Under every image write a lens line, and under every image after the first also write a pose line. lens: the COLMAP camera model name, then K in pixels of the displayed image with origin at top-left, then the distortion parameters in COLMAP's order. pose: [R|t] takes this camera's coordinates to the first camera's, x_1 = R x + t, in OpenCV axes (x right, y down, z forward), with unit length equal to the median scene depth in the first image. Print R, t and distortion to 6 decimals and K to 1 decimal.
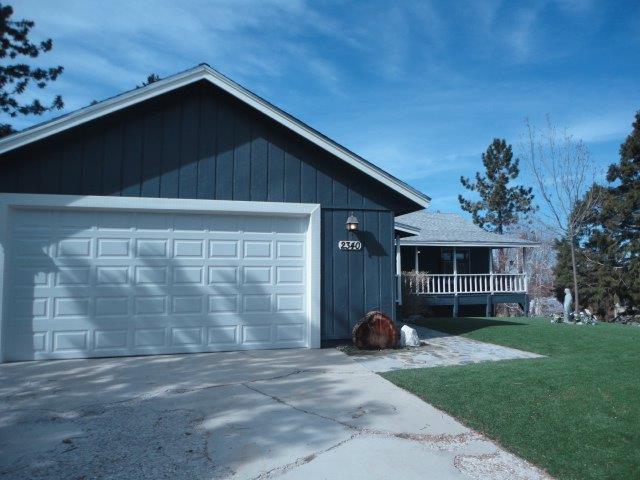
lens RADIAL K [[464.9, 0, 325.5], [0, 464.9, 234.7], [0, 0, 1]] dist [-0.003731, 0.008218]
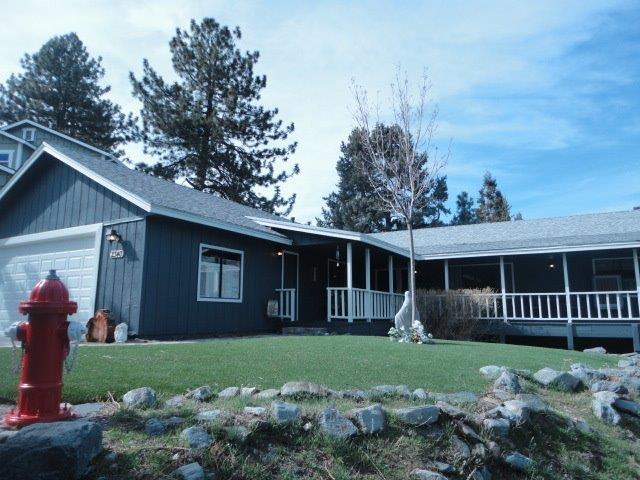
lens RADIAL K [[464.9, 0, 314.0], [0, 464.9, 240.0], [0, 0, 1]] dist [-0.003731, 0.008218]
pose [[0.683453, -0.107131, -0.722090, 0.251630], [0.052831, 0.993838, -0.097445, 0.025845], [0.728080, 0.028450, 0.684901, 0.113694]]
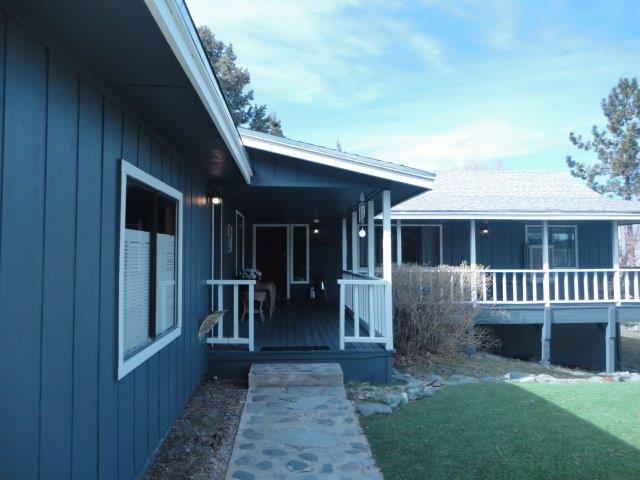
lens RADIAL K [[464.9, 0, 330.2], [0, 464.9, 226.4], [0, 0, 1]] dist [-0.003731, 0.008218]
pose [[0.979182, -0.002410, -0.202968, 0.064329], [0.007509, 0.999675, 0.024360, 0.007854], [0.202843, -0.025377, 0.978882, 0.185591]]
